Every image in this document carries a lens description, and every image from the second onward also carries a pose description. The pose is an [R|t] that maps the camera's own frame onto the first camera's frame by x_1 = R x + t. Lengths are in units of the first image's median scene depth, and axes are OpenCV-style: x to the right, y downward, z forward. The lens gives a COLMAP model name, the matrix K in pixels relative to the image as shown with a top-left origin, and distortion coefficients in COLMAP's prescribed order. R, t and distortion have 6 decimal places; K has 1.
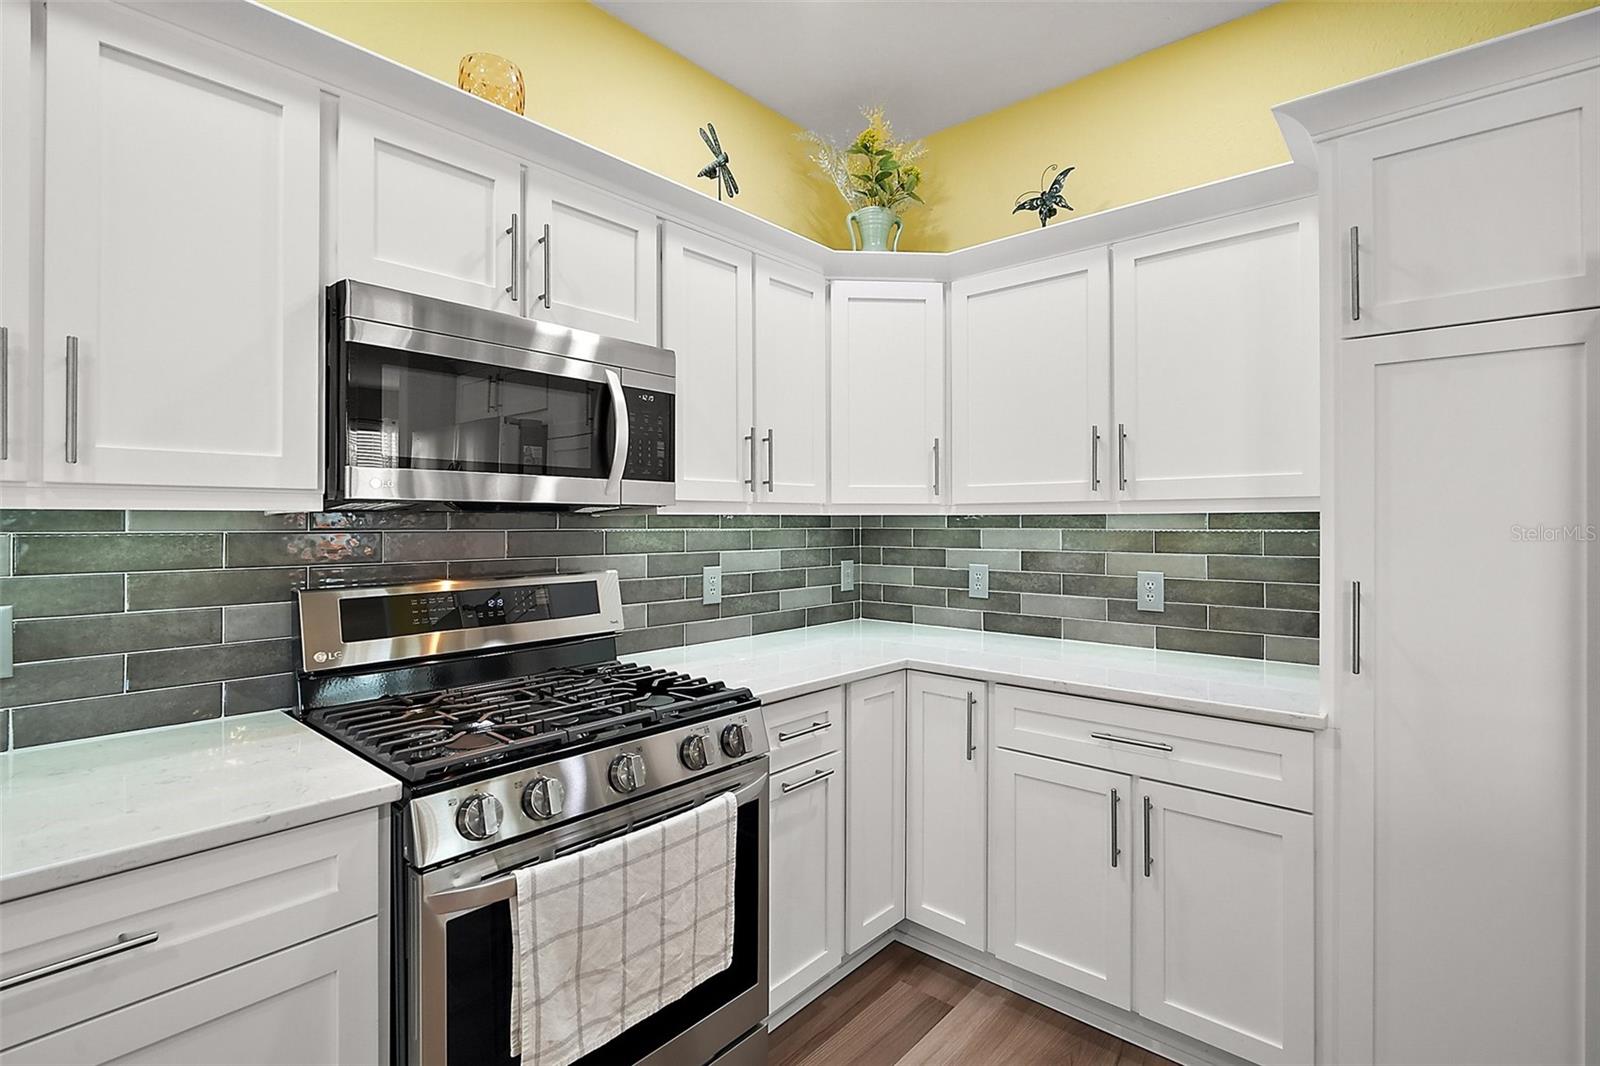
lens RADIAL K [[742.9, 0, 799.2], [0, 742.9, 519.5], [0, 0, 1]] dist [-0.001689, -0.002497]
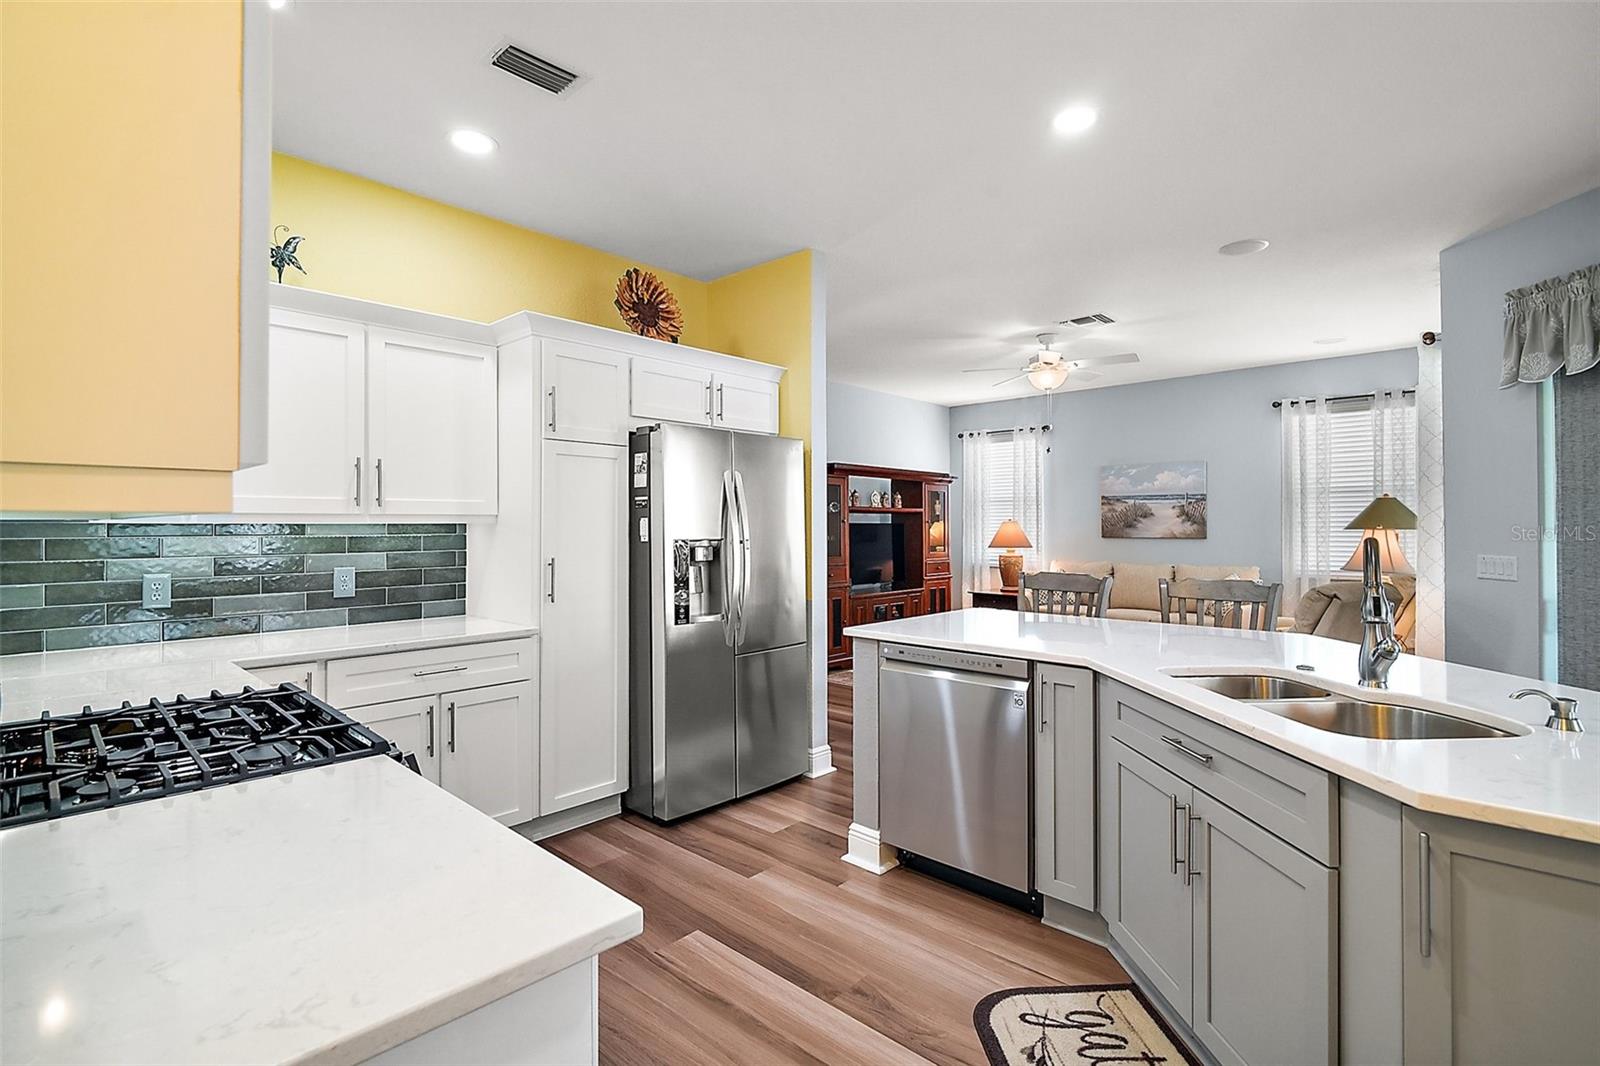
lens RADIAL K [[742.9, 0, 798.9], [0, 742.9, 519.2], [0, 0, 1]] dist [-0.001689, -0.002497]
pose [[0.037952, 0.011199, 0.999217, -0.964173], [-0.001523, 0.999937, -0.011149, -0.002185], [-0.999278, -0.001098, 0.037966, 0.173650]]
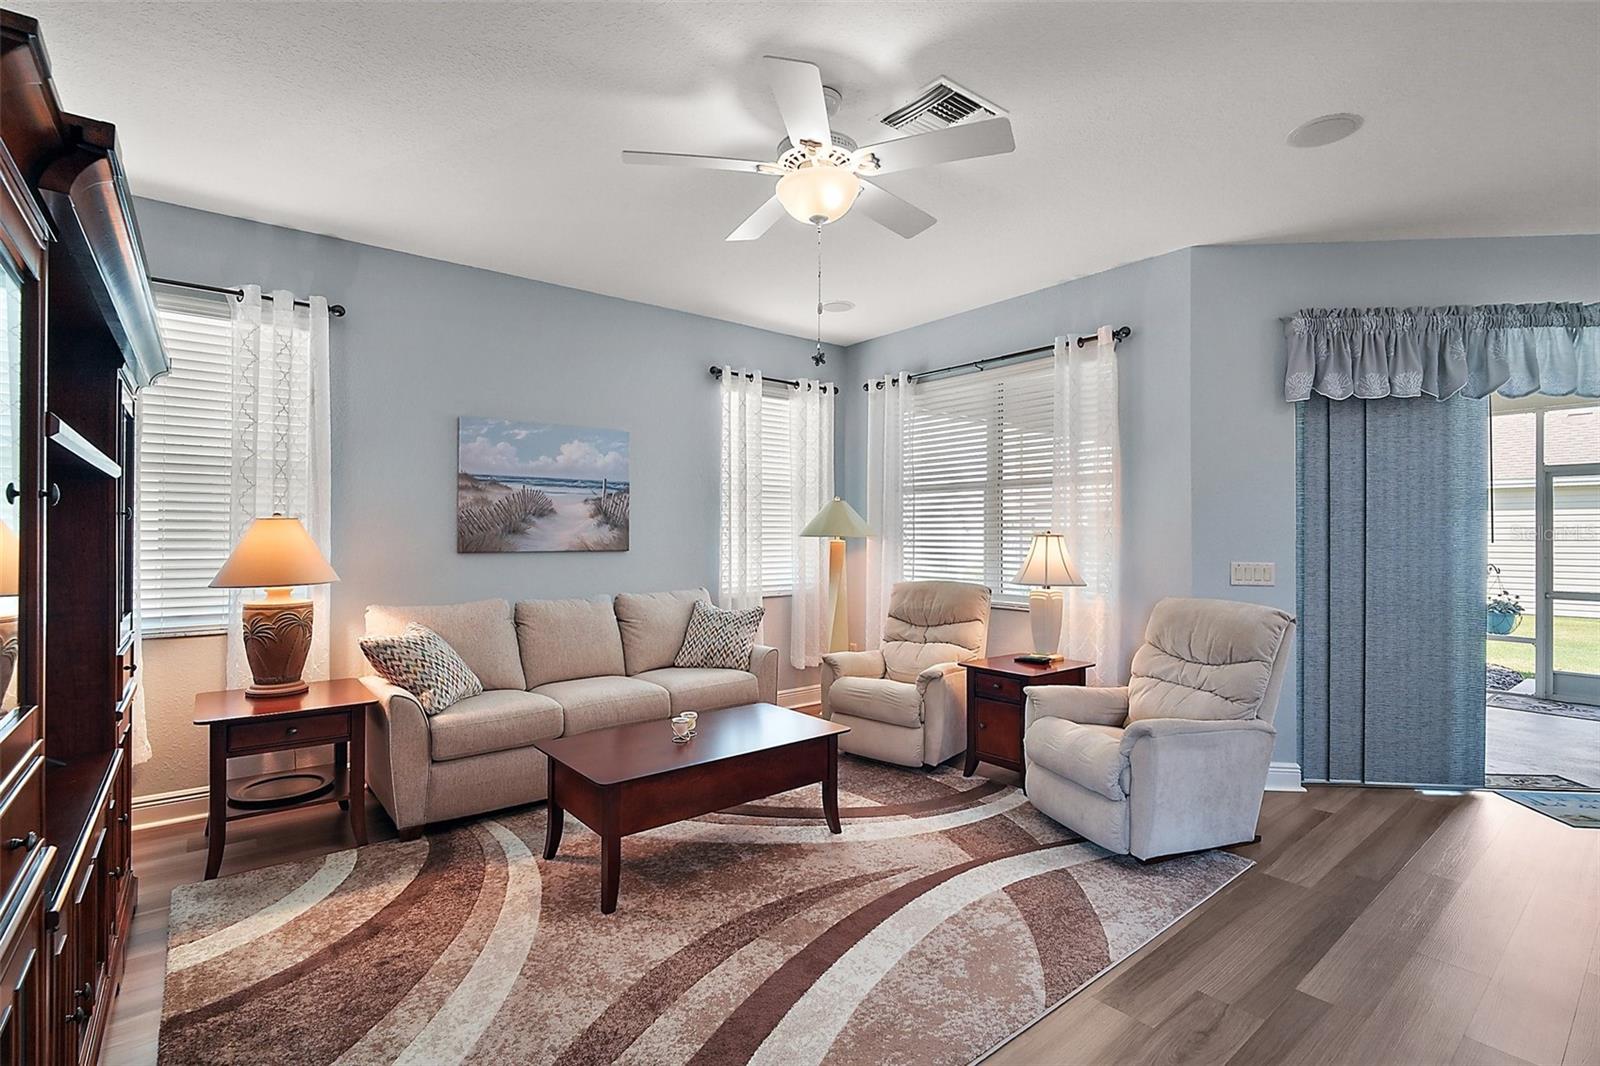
lens RADIAL K [[742.9, 0, 802.9], [0, 742.9, 521.6], [0, 0, 1]] dist [-0.001689, -0.002497]
pose [[-0.985782, 0.001960, 0.168020, 1.802390], [-0.001377, 0.999804, -0.019742, 0.000979], [-0.168026, -0.019692, -0.985586, 0.571597]]
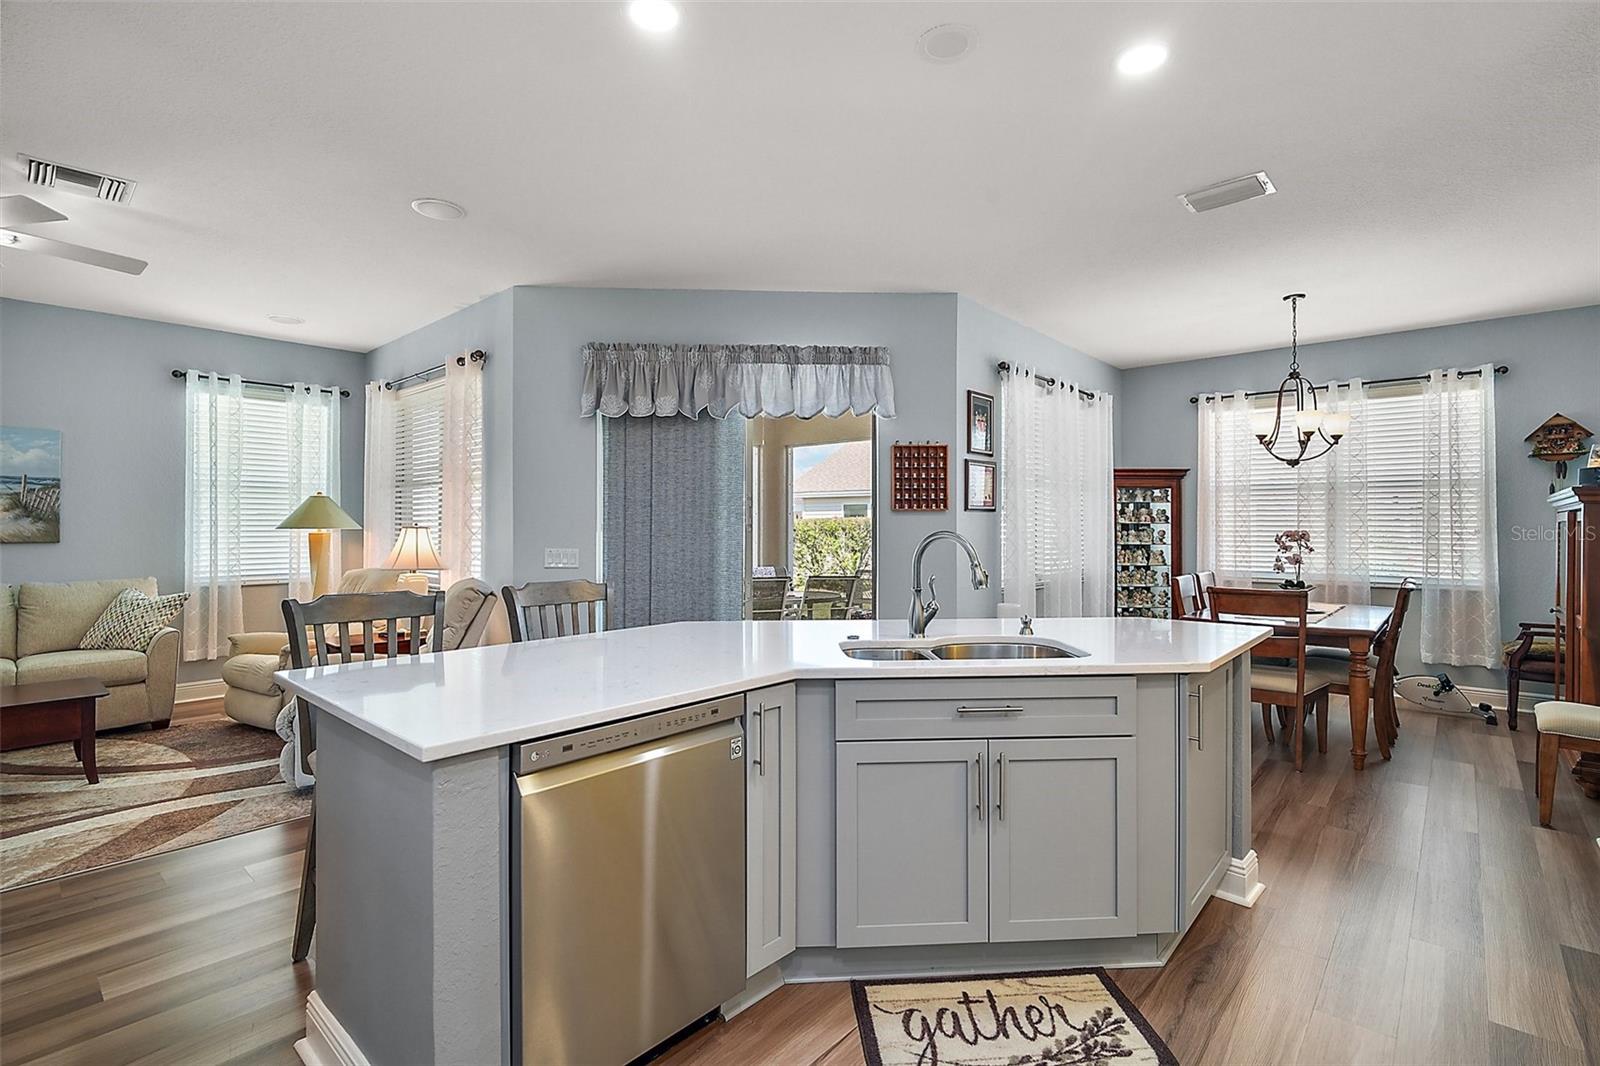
lens RADIAL K [[742.9, 0, 803.8], [0, 742.9, 517.3], [0, 0, 1]] dist [-0.001689, -0.002497]
pose [[-0.999934, 0.001162, 0.011437, 0.187003], [0.000981, 0.999875, -0.015775, 0.004739], [-0.011454, -0.015763, -0.999810, 0.808325]]
